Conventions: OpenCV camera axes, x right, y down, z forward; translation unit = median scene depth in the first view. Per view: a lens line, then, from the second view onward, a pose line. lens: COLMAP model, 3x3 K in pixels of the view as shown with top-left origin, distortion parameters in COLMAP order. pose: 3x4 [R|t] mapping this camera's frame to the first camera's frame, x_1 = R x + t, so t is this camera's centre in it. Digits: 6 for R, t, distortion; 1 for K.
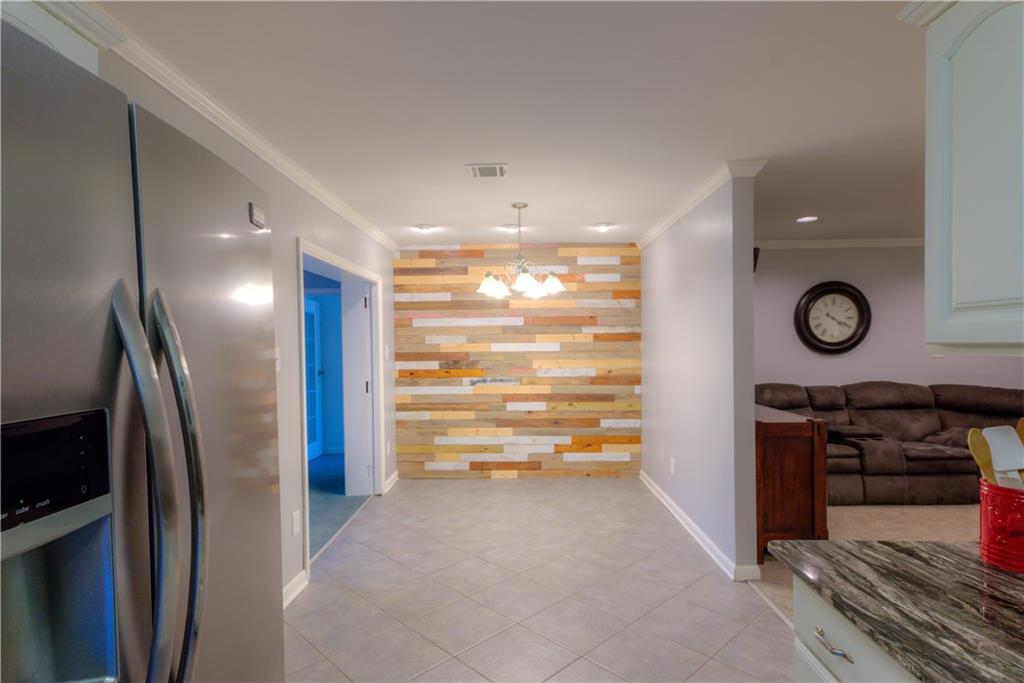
lens RADIAL K [[539.6, 0, 511.5], [0, 539.6, 347.2], [0, 0, 1]] dist [0.033515, 0.000379]
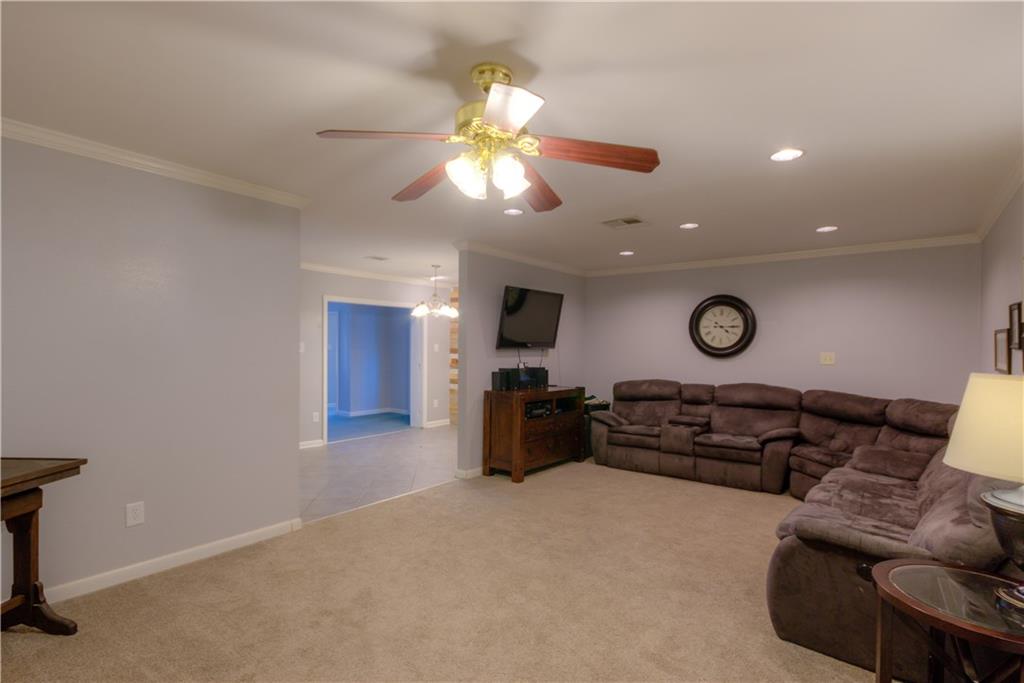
lens RADIAL K [[467.0, 0, 511.7], [0, 467.0, 349.9], [0, 0, 1]] dist [0.000321, -0.000045]
pose [[0.805418, 0.024100, -0.592216, 0.953194], [-0.026369, 0.999641, 0.004818, 0.002852], [0.592120, 0.011735, 0.805765, -0.065759]]
